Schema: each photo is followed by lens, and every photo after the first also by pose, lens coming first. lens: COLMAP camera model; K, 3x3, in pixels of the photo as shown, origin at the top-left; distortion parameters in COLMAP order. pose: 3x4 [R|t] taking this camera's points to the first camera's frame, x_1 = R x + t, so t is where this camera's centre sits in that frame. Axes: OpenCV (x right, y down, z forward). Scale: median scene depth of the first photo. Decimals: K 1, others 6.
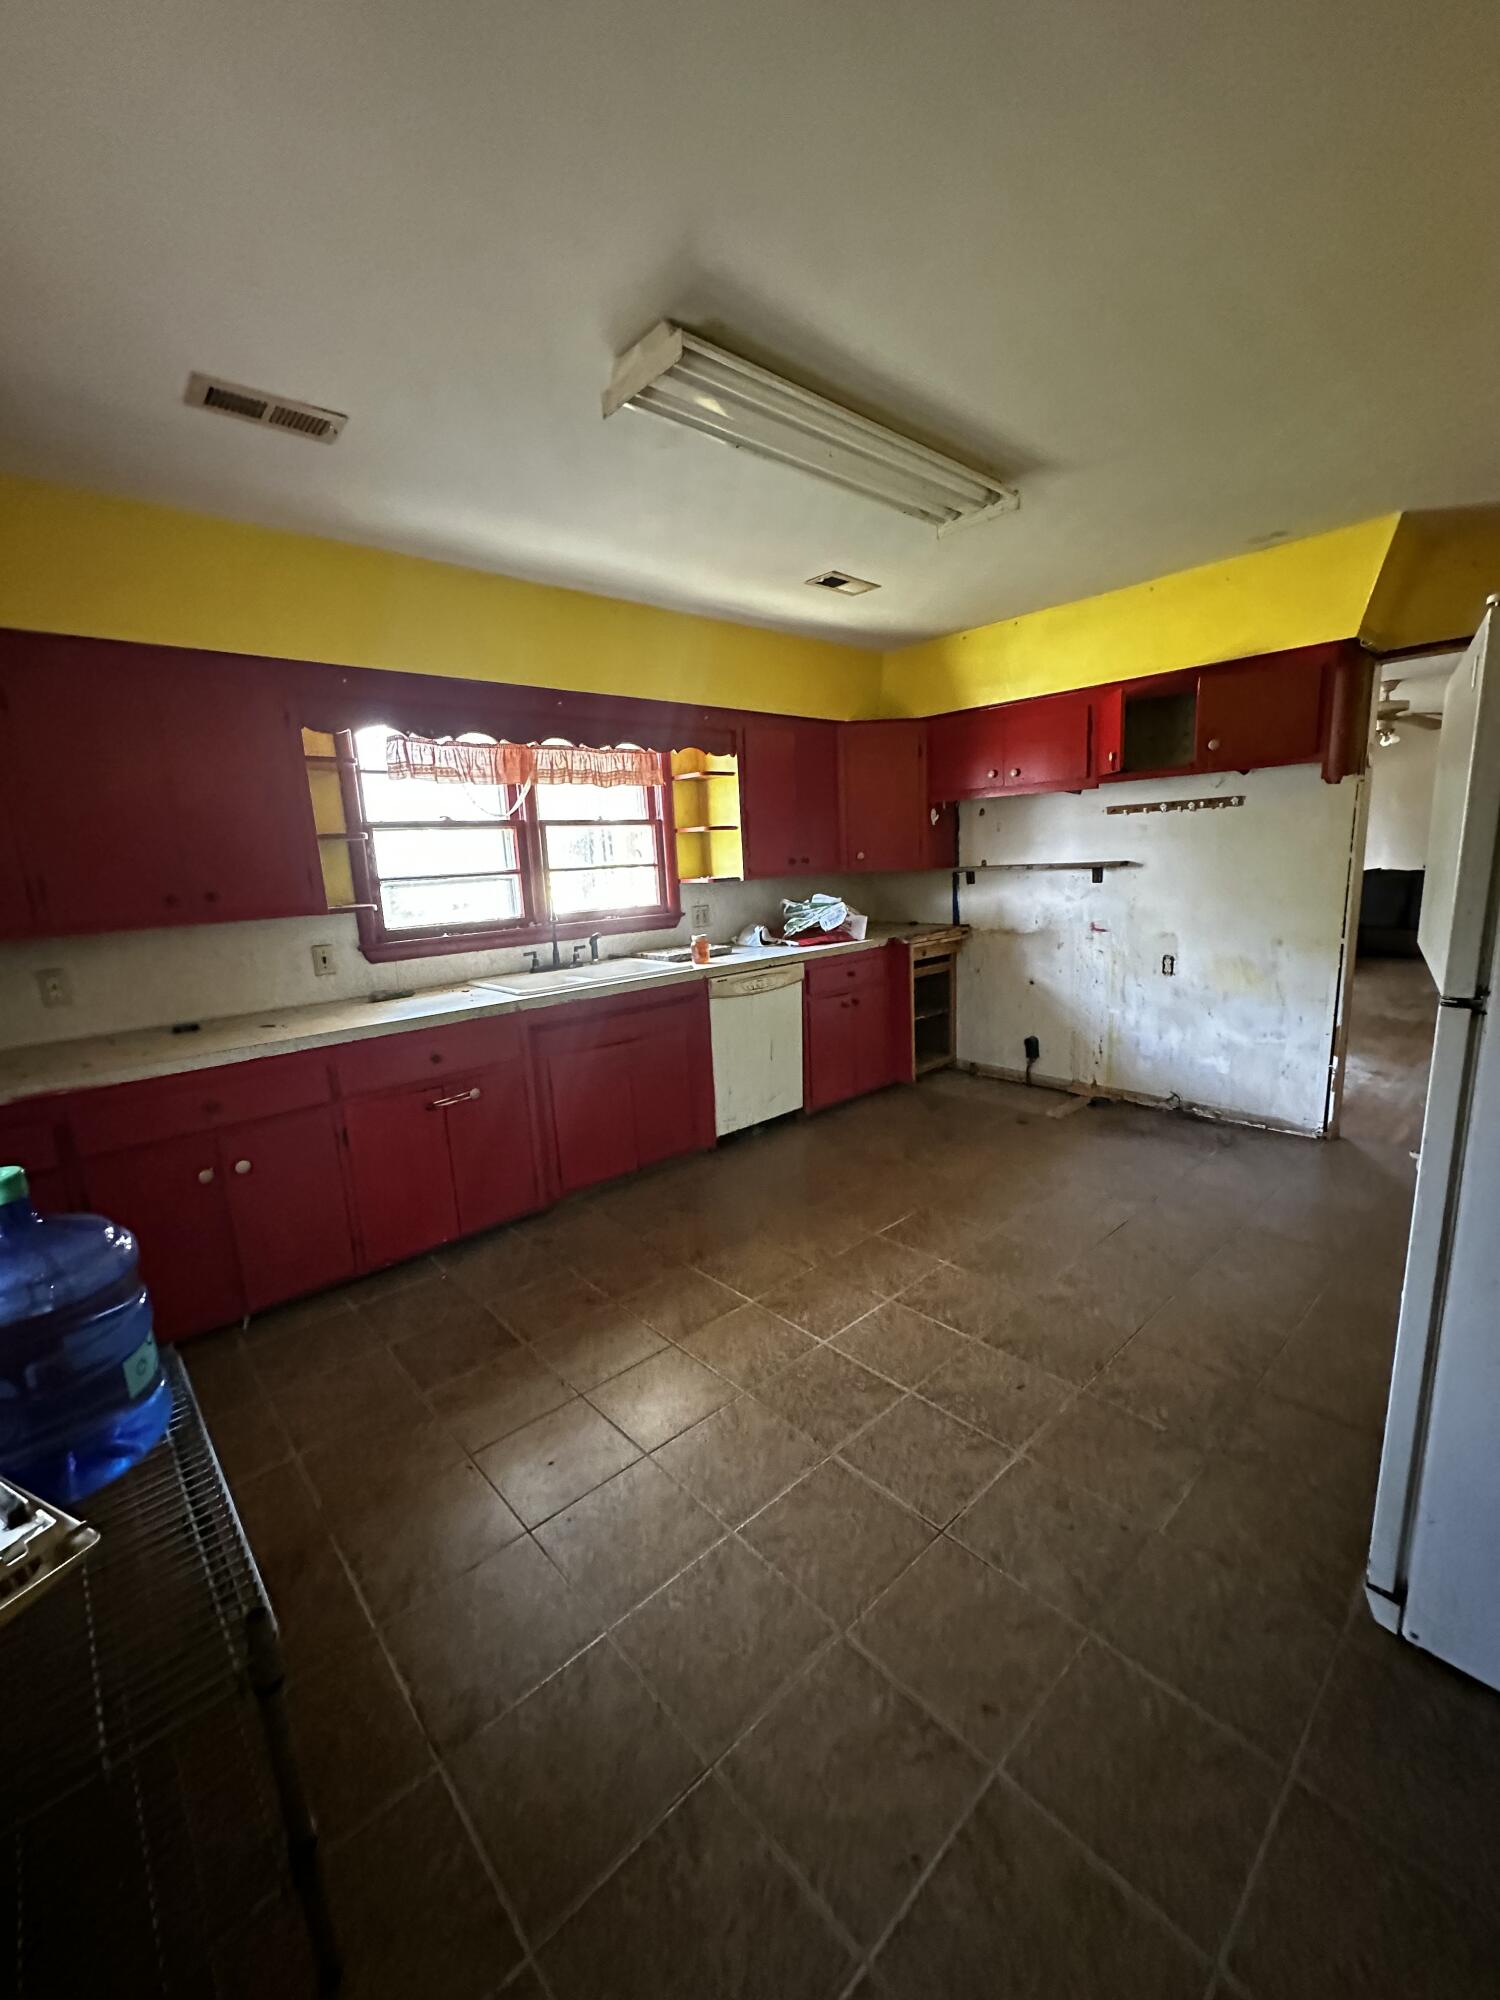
lens RADIAL K [[796.4, 0, 750.0], [0, 796.4, 1000.0], [0, 0, 1]] dist [-0.002157, 0.000328]
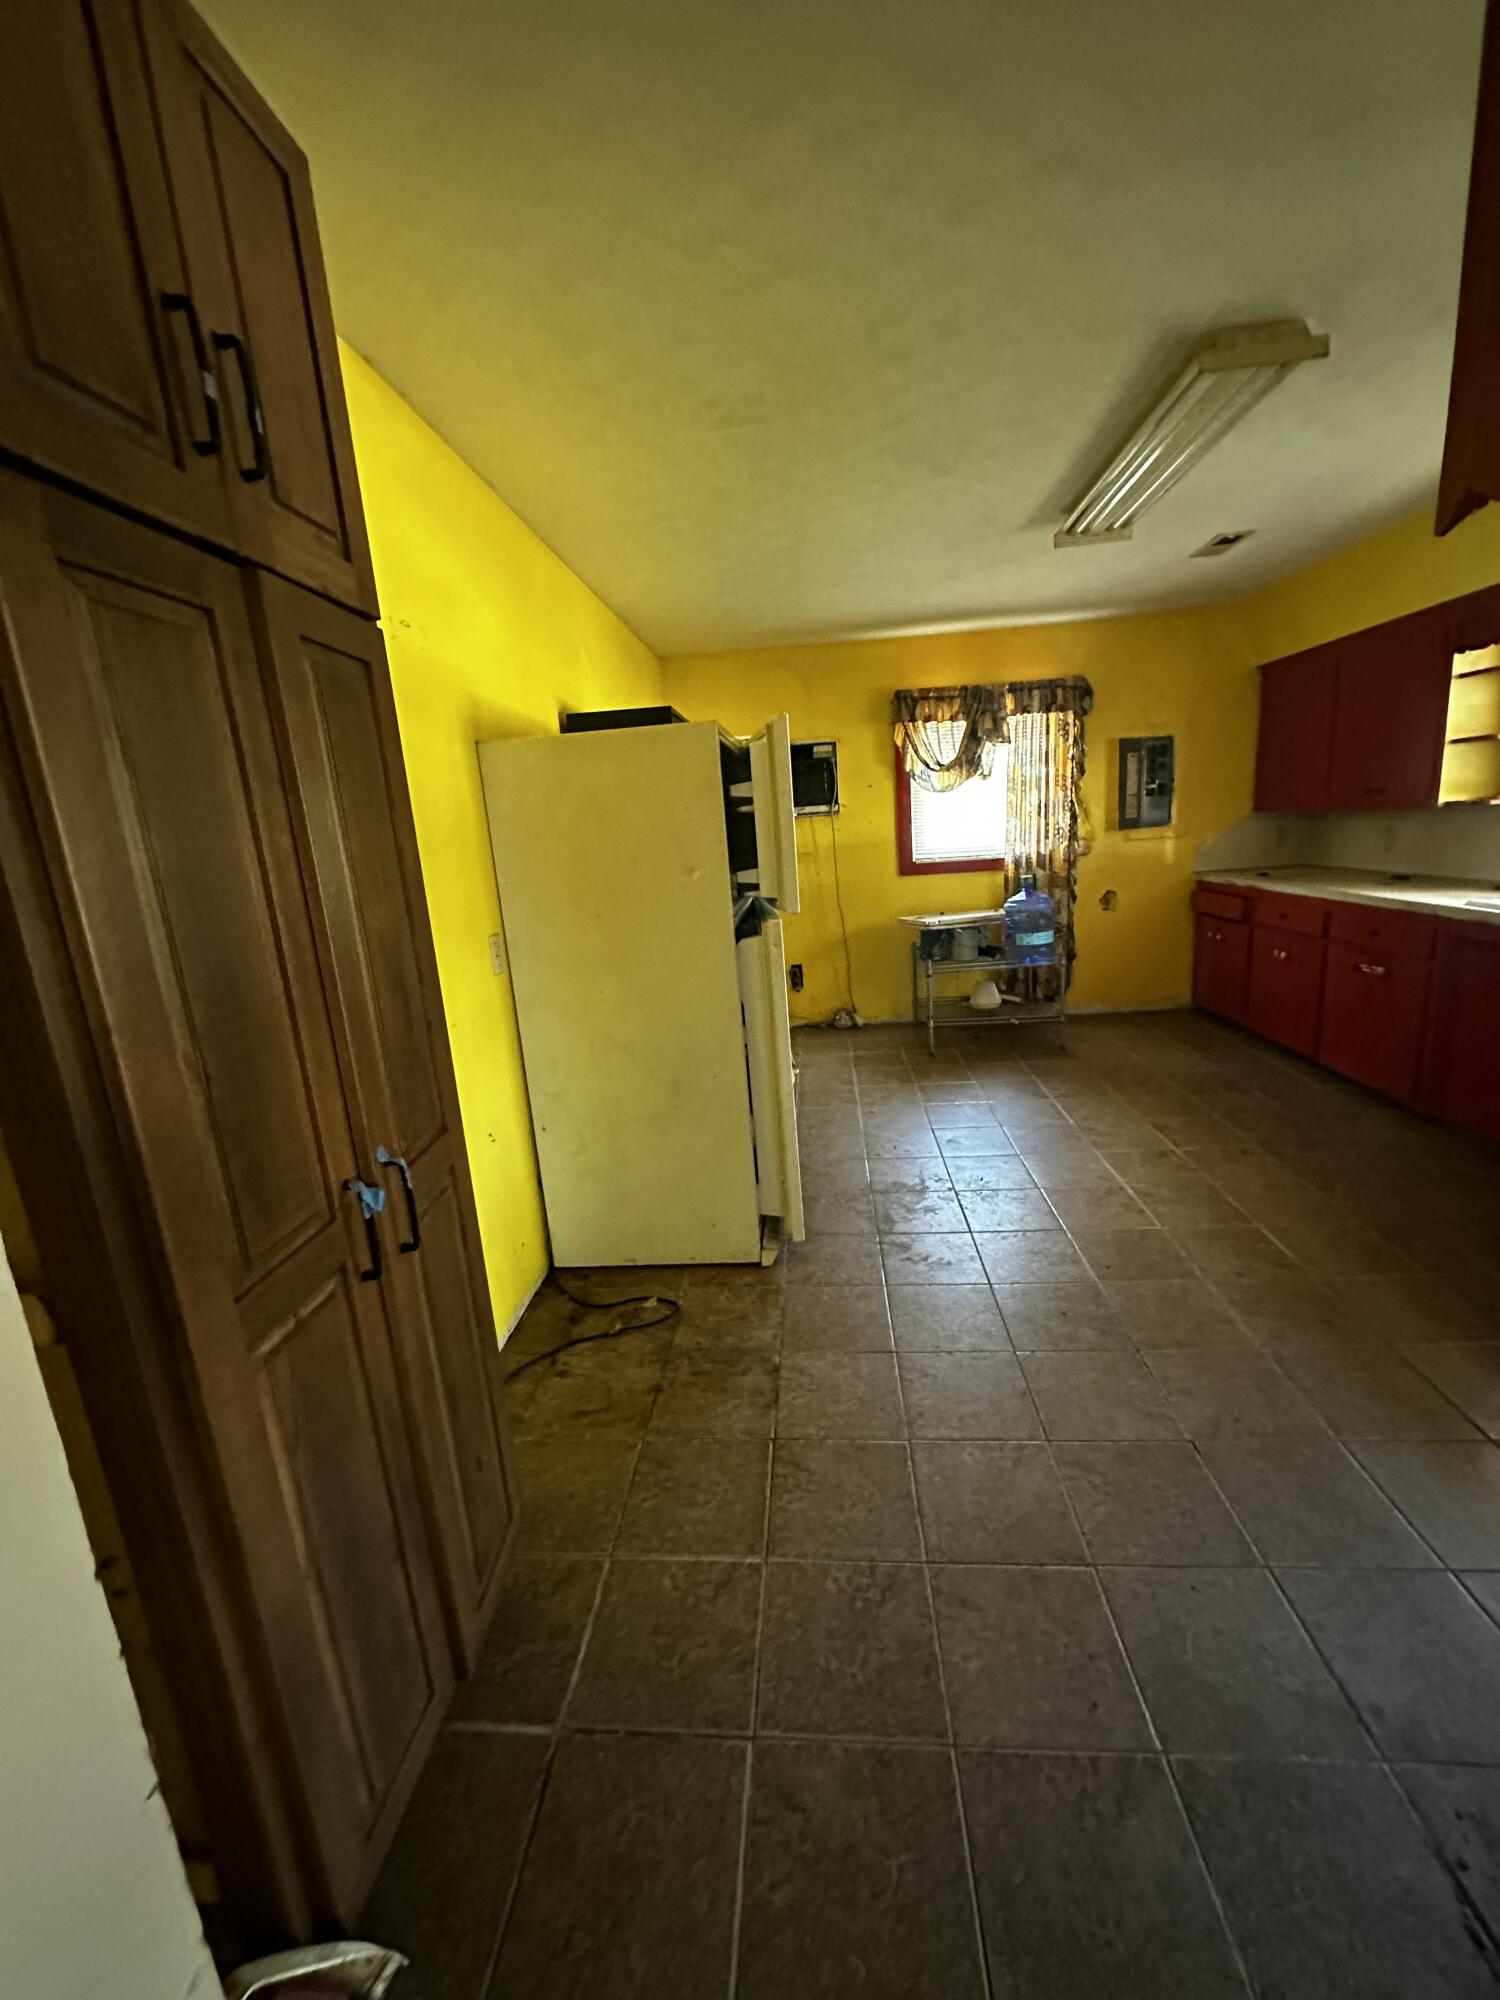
lens RADIAL K [[796.4, 0, 750.0], [0, 796.4, 1000.0], [0, 0, 1]] dist [-0.002157, 0.000328]
pose [[-0.724054, 0.242871, -0.645570, 1.228451], [-0.028436, 0.924649, 0.379757, -0.295110], [0.689157, 0.293322, -0.662589, 1.280711]]
